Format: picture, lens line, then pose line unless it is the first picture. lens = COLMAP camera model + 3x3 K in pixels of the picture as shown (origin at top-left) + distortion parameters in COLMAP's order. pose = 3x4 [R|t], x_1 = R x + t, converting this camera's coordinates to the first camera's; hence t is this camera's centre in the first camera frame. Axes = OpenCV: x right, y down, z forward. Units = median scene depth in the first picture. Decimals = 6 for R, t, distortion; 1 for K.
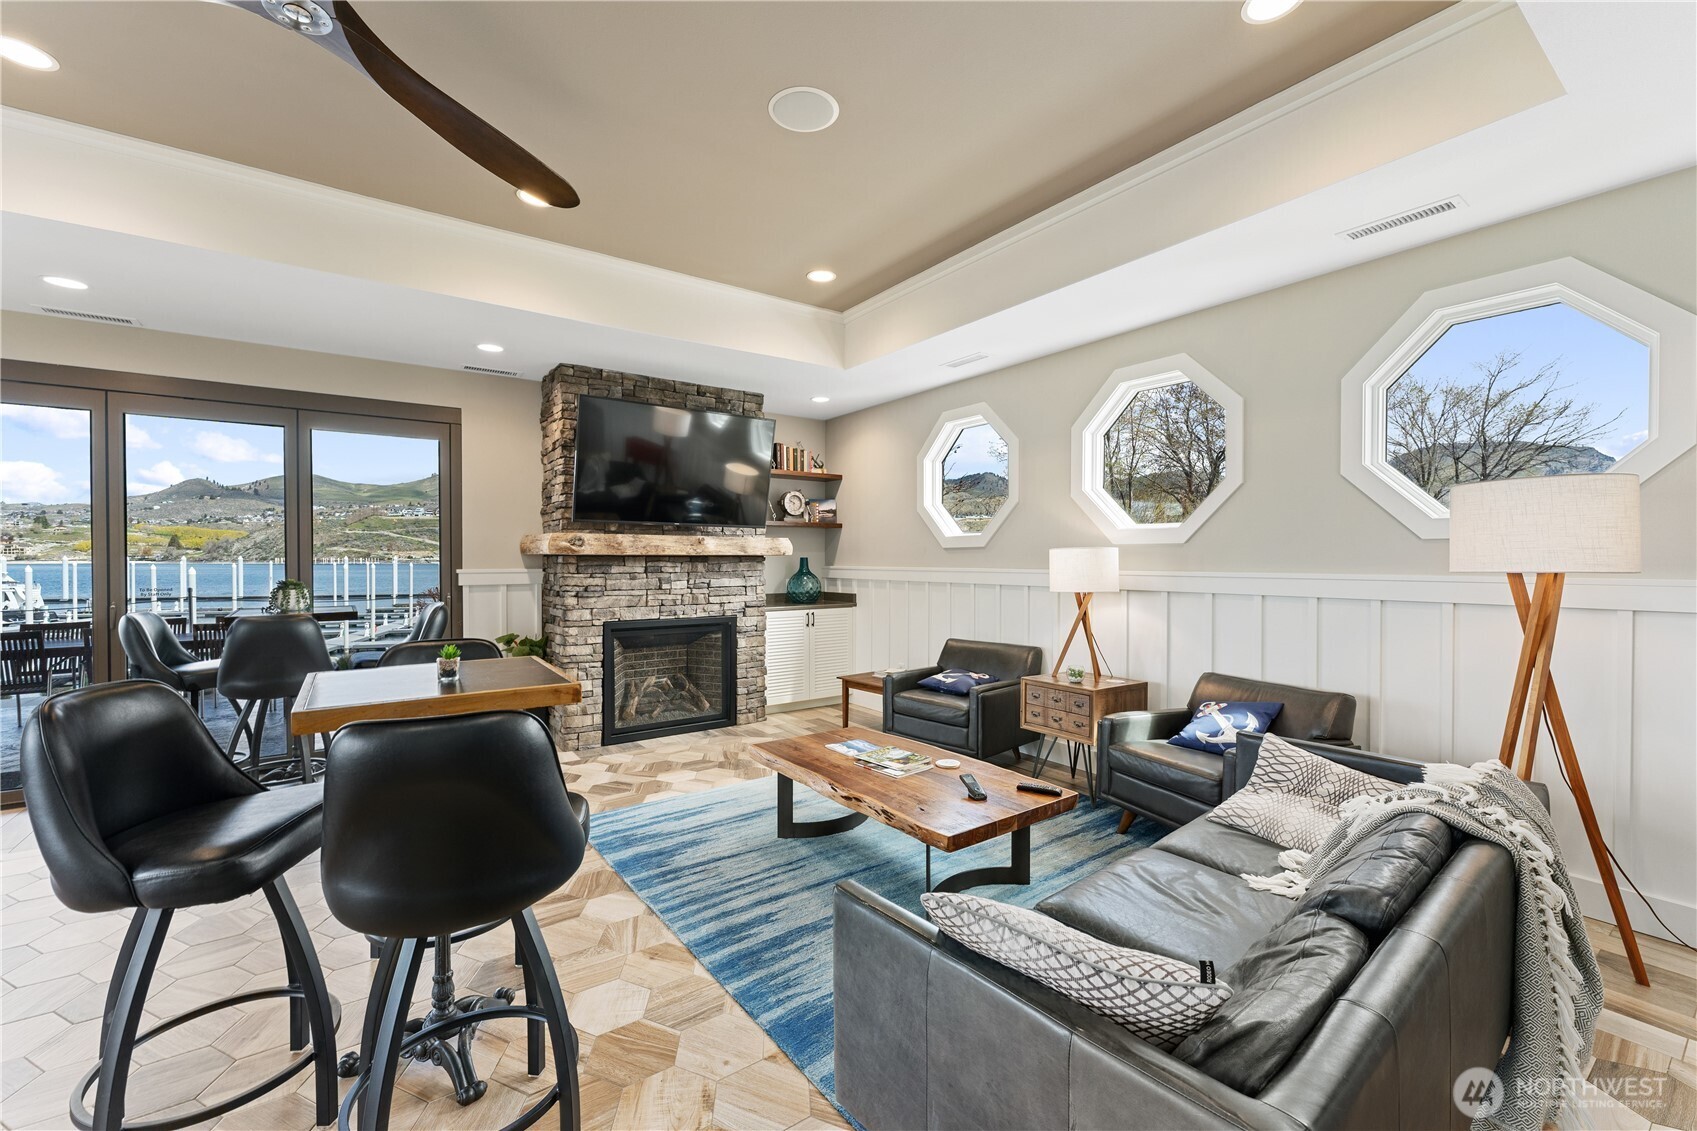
lens RADIAL K [[694.2, 0, 849.4], [0, 694.2, 556.7], [0, 0, 1]] dist [0.009928, -0.000136]
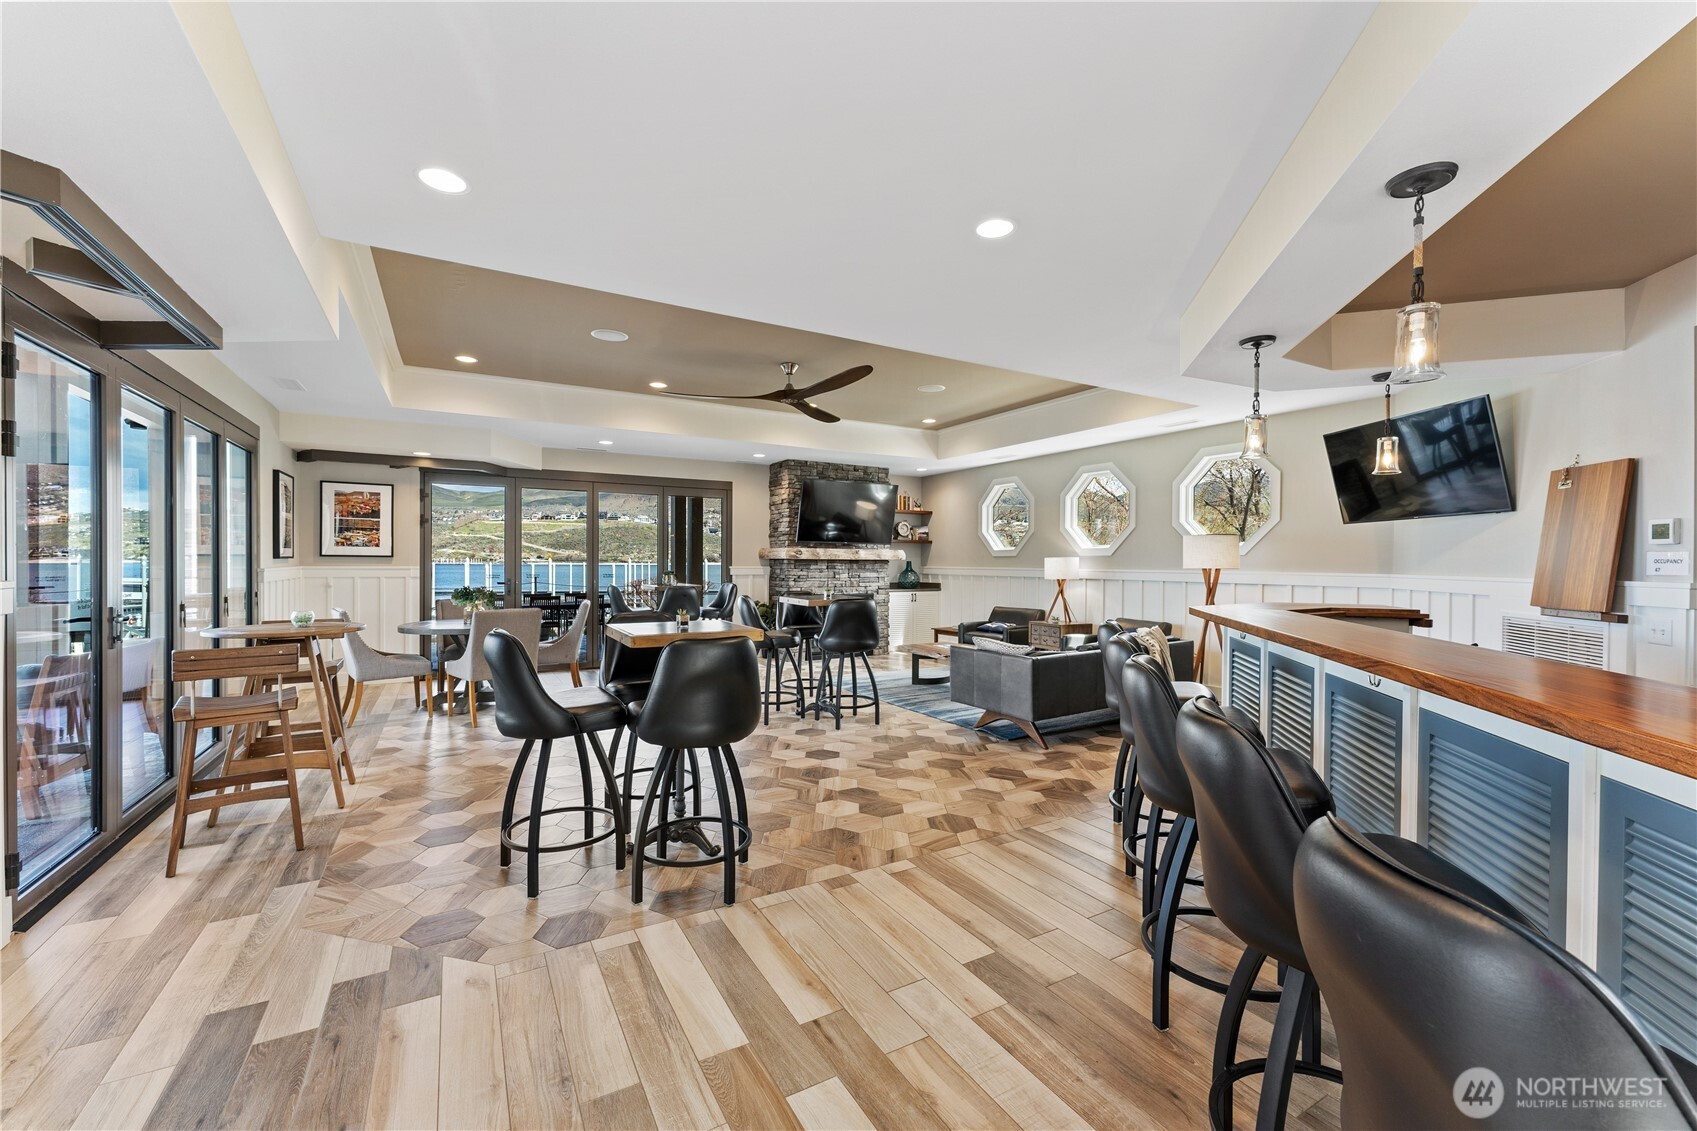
lens RADIAL K [[662.2, 0, 817.9], [0, 662.2, 563.5], [0, 0, 1]] dist [-0.011087, -0.000129]
pose [[0.988884, 0.006851, -0.148530, -0.053020], [-0.005984, 0.999962, 0.006283, -0.002205], [0.148568, -0.005325, 0.988888, -0.699437]]
